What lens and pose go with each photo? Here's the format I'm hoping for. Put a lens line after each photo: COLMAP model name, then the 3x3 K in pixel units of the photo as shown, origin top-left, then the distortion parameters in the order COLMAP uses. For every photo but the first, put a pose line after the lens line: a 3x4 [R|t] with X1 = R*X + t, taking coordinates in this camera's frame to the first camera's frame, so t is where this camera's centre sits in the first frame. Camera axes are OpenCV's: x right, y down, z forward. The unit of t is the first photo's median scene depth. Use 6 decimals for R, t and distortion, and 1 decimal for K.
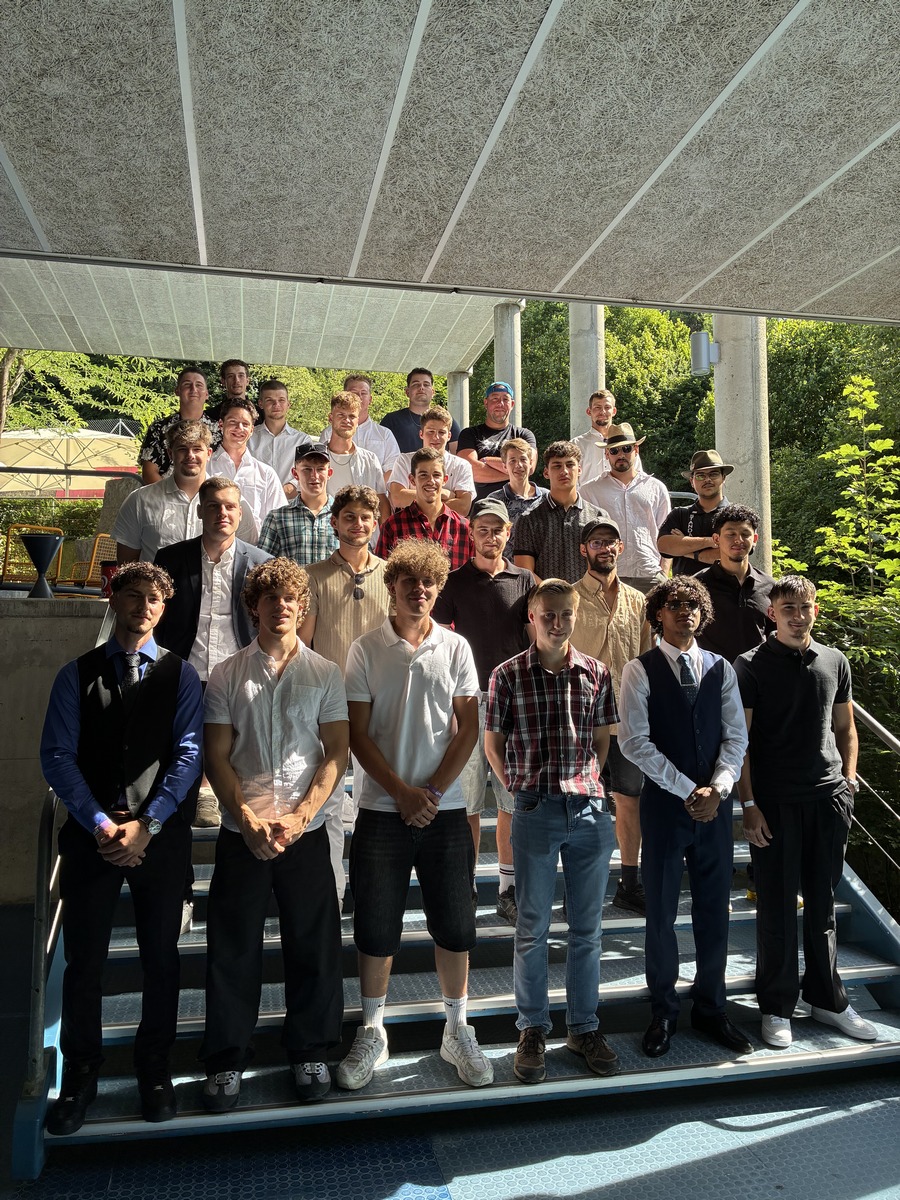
lens RADIAL K [[884.9, 0, 420.9], [0, 884.9, 599.1], [0, 0, 1]] dist [0.060302, -0.077186]
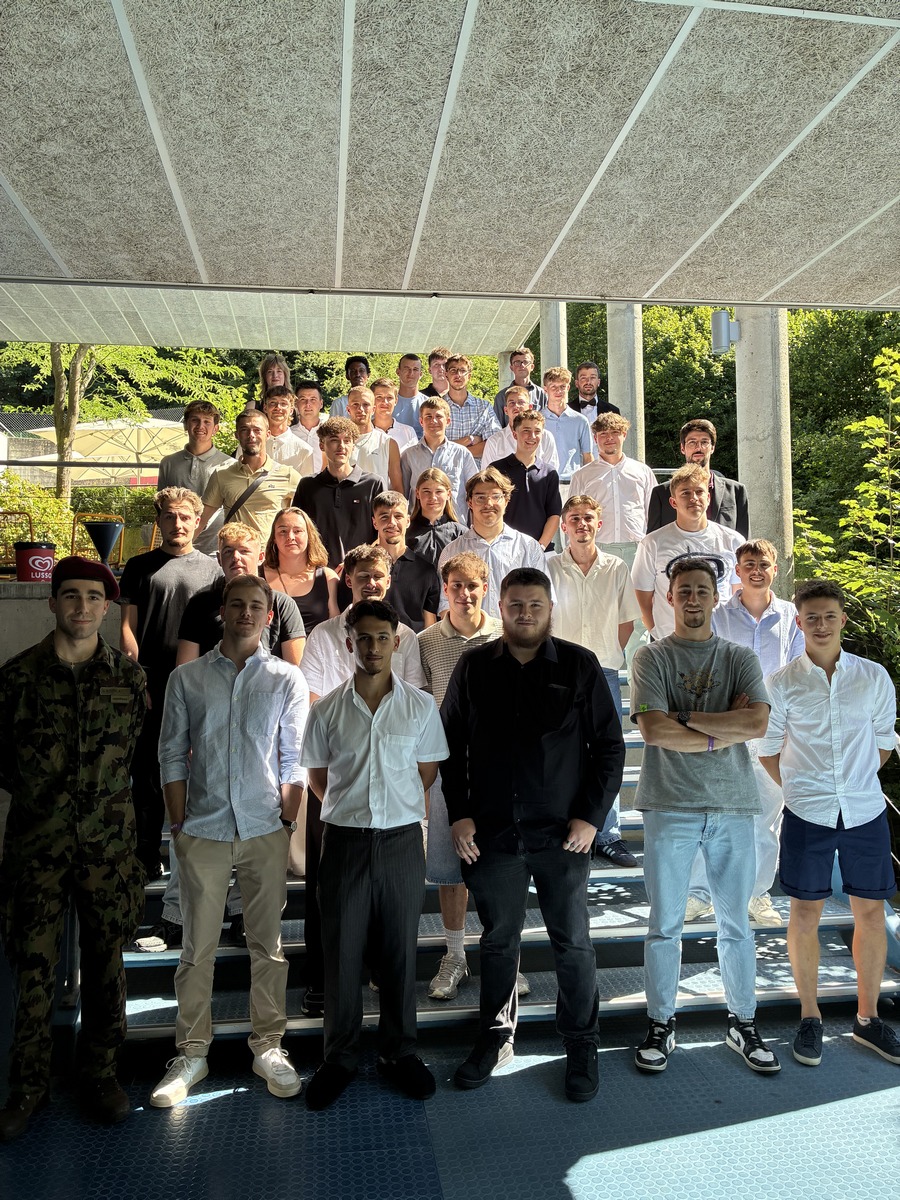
lens RADIAL K [[908.6, 0, 447.1], [0, 908.6, 599.7], [0, 0, 1]] dist [0.036034, -0.033454]
pose [[0.996972, -0.013592, -0.076569, 0.150894], [0.015453, 0.999598, 0.023762, 0.001134], [0.076215, -0.024873, 0.996781, -0.140221]]
